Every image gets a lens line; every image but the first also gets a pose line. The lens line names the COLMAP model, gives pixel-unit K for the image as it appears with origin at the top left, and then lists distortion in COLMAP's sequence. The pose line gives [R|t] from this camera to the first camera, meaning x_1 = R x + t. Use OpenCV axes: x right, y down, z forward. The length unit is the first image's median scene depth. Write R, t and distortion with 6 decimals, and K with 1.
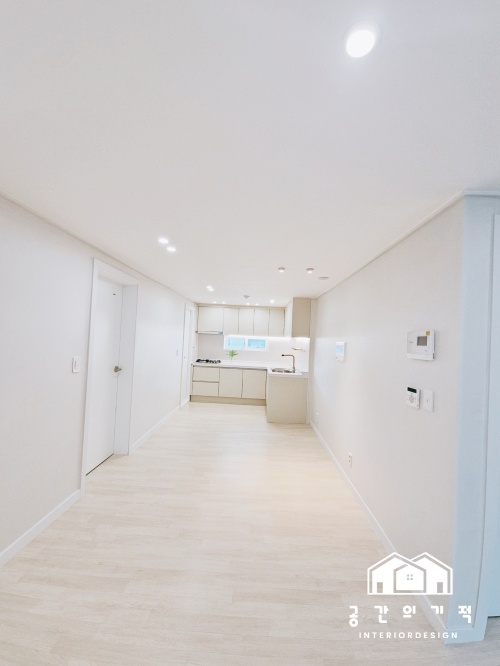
lens RADIAL K [[270.7, 0, 250.0], [0, 270.7, 333.0], [0, 0, 1]] dist [0.013223, -0.013697]
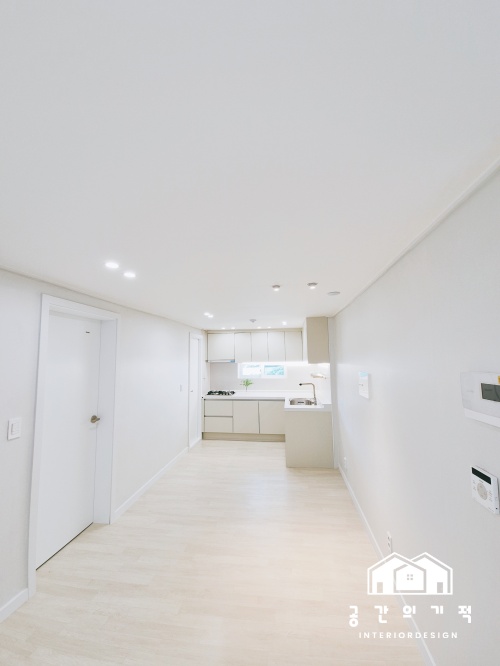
lens RADIAL K [[270.7, 0, 250.0], [0, 270.7, 333.0], [0, 0, 1]] dist [0.013223, -0.013697]
pose [[0.992245, -0.069304, -0.103186, 0.063426], [0.061553, 0.995168, -0.076503, -0.025457], [0.107989, 0.069558, 0.991716, 0.118940]]
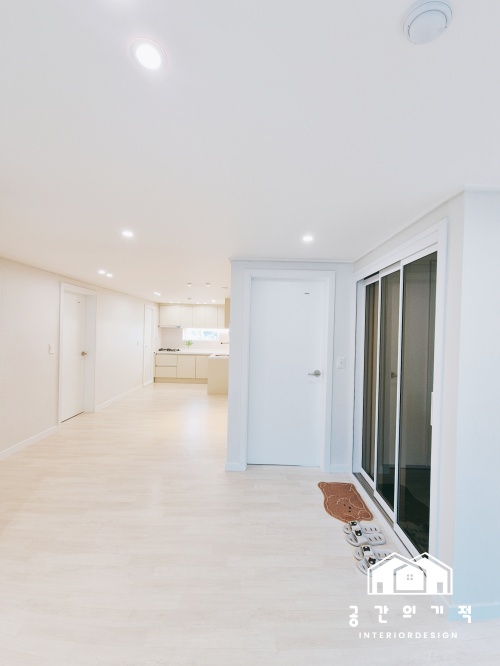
lens RADIAL K [[270.7, 0, 250.0], [0, 270.7, 333.0], [0, 0, 1]] dist [0.013223, -0.013697]
pose [[0.999365, -0.024069, 0.026290, 0.229625], [0.023362, 0.999365, 0.026886, 0.003083], [-0.026921, -0.026255, 0.999293, -0.297453]]
